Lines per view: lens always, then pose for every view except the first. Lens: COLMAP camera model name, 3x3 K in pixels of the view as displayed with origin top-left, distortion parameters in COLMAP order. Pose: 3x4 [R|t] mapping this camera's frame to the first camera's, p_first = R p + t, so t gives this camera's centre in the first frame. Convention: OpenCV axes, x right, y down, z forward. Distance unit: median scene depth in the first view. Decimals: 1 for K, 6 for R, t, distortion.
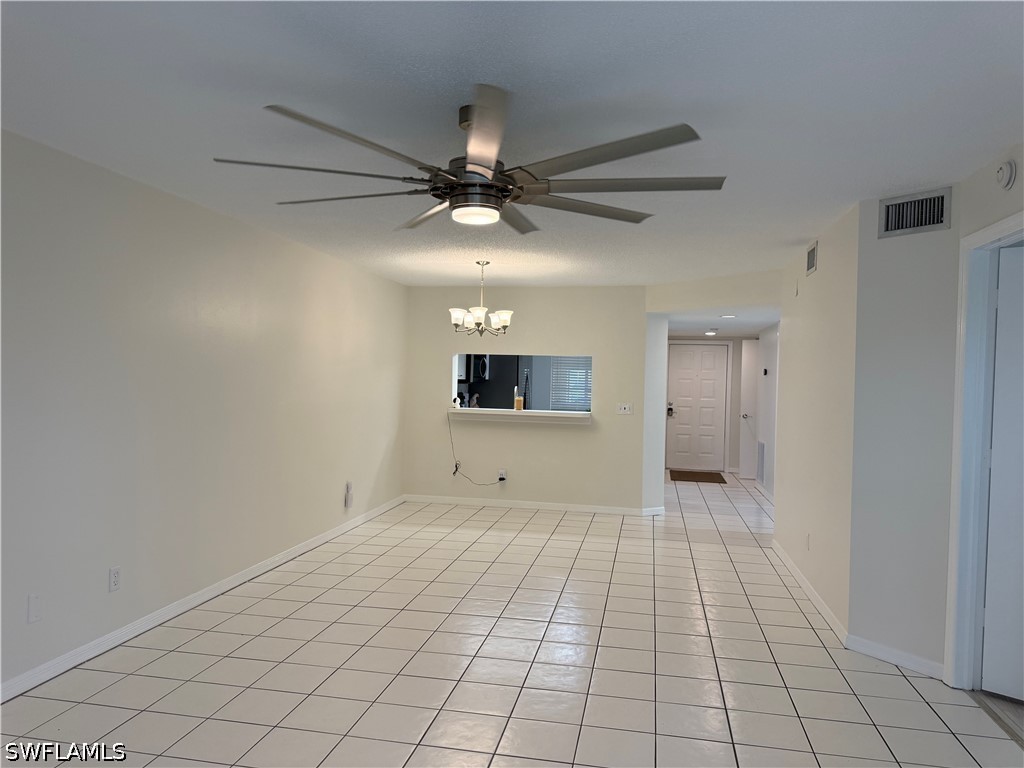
lens RADIAL K [[720.3, 0, 516.3], [0, 720.3, 388.6], [0, 0, 1]] dist [0.090195, -0.141145]
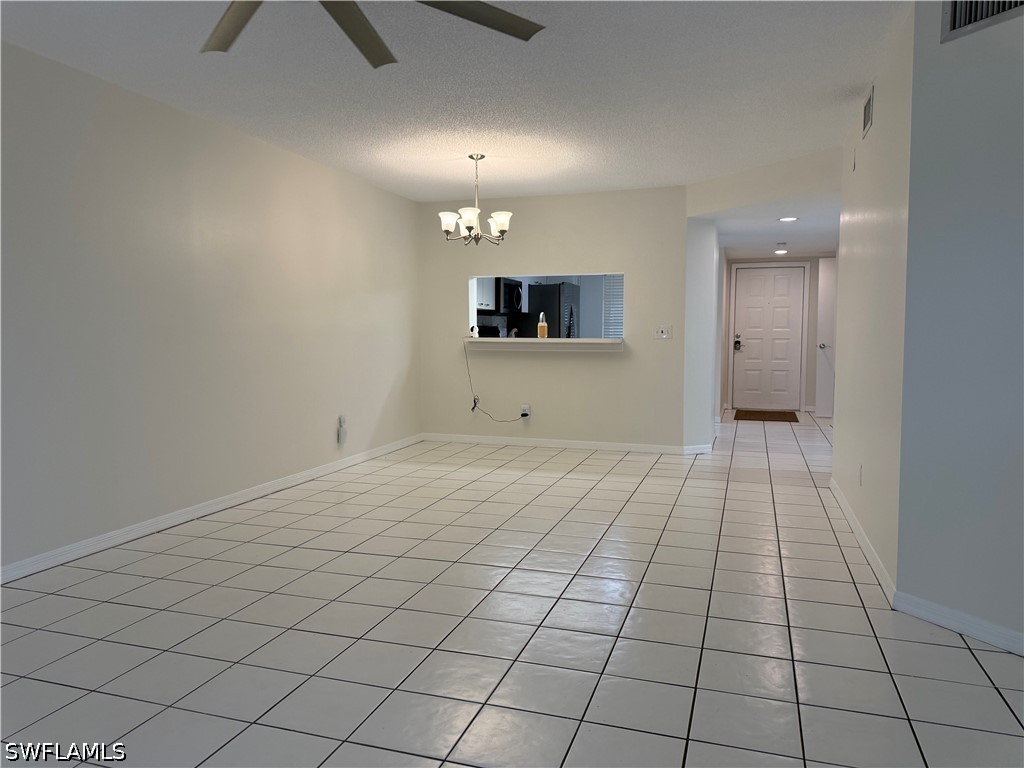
lens RADIAL K [[720.3, 0, 516.3], [0, 720.3, 388.6], [0, 0, 1]] dist [0.090195, -0.141145]
pose [[0.991657, -0.014629, -0.128069, 0.087155], [0.022482, 0.997940, 0.060086, 0.039849], [0.126926, -0.062464, 0.989943, 0.116862]]
